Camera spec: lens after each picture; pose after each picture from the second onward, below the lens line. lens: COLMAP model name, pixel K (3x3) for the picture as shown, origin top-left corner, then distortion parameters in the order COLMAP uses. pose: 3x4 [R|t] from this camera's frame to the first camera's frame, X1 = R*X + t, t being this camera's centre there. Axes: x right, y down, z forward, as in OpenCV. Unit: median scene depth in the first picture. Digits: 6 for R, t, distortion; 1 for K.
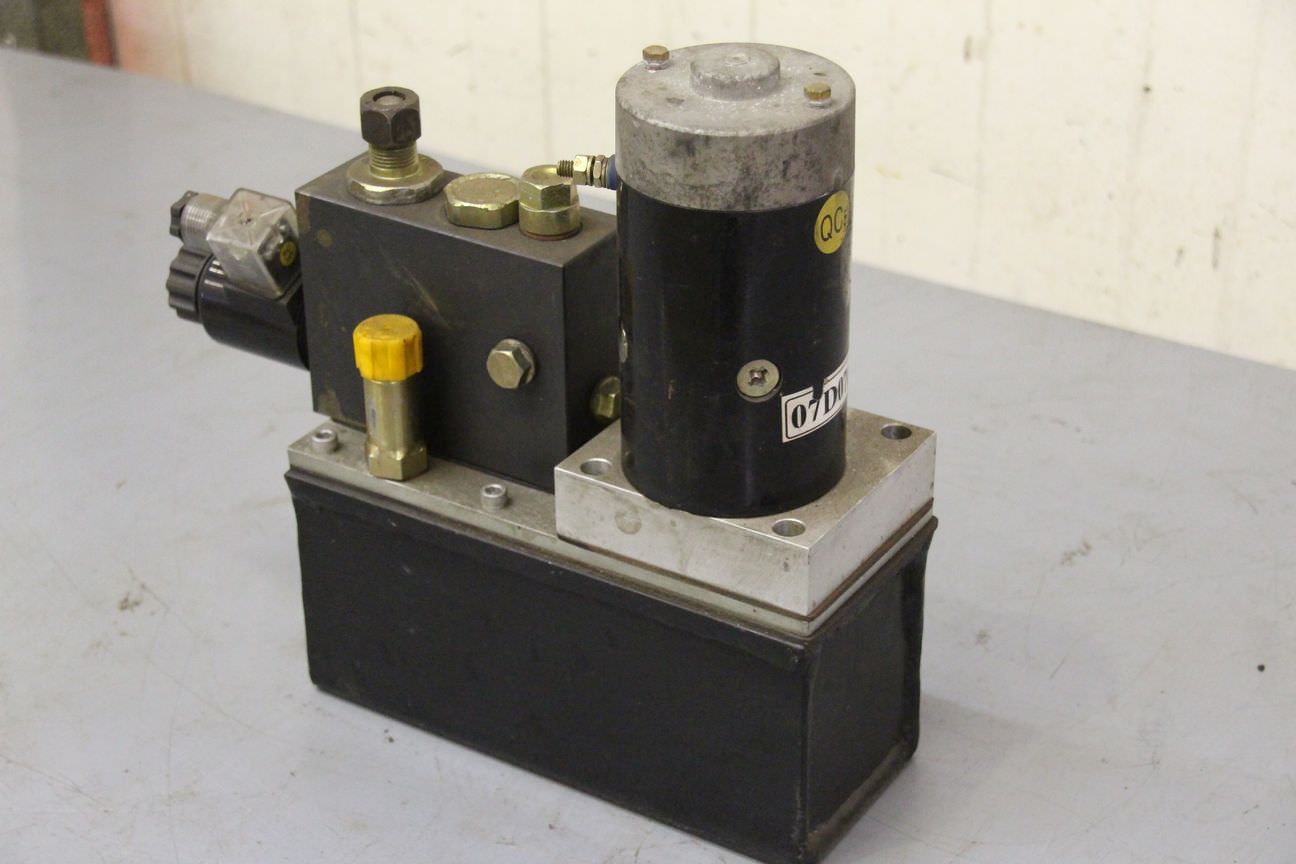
lens RADIAL K [[2637.2, 0, 647.5], [0, 2637.2, 437.0], [0, 0, 1]] dist [0.427558, 0.000000]
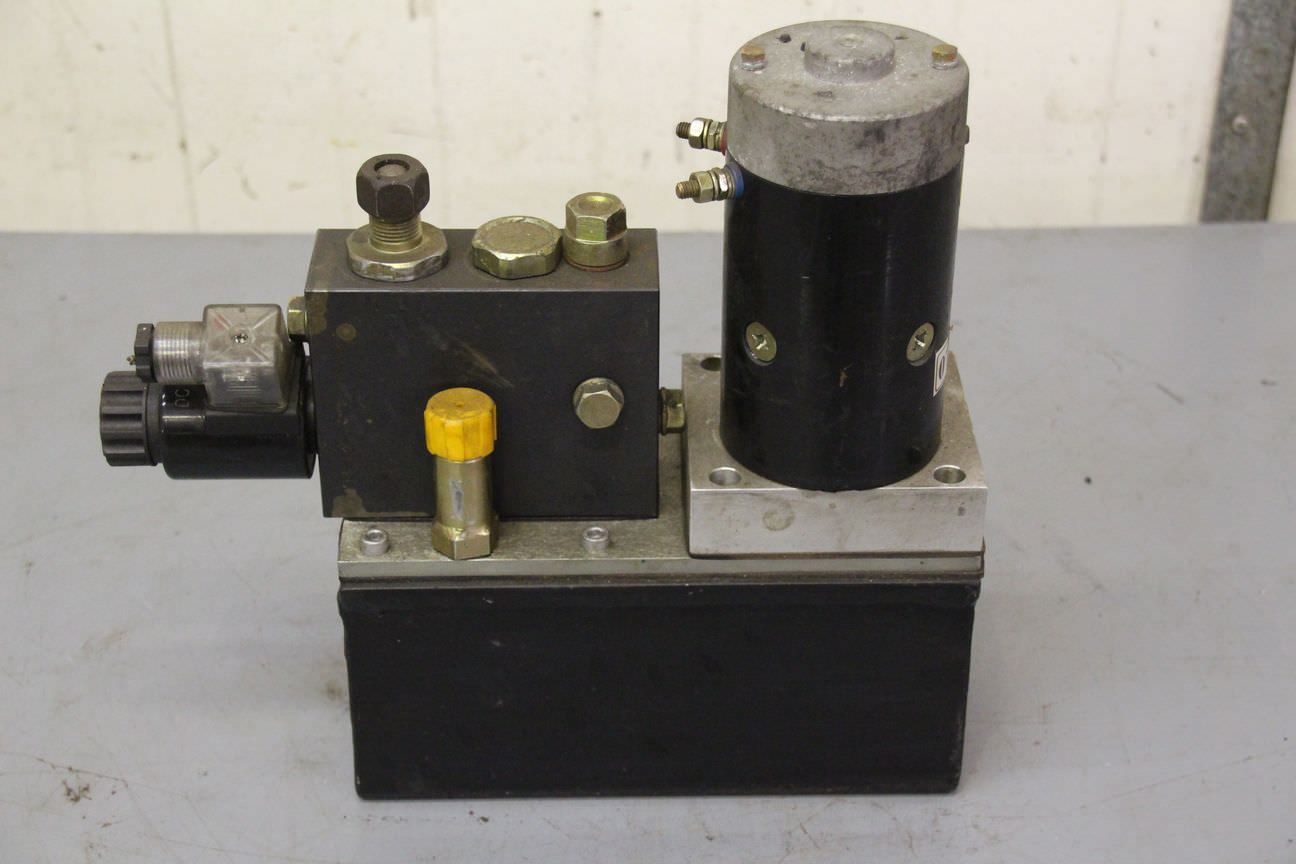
lens RADIAL K [[2419.0, 0, 647.9], [0, 2419.0, 433.6], [0, 0, 1]] dist [0.292790, 0.000000]
pose [[0.826400, -0.287821, 0.483964, -0.466778], [0.263116, 0.957270, 0.120016, -0.117897], [-0.497828, 0.028158, 0.866819, 0.220216]]
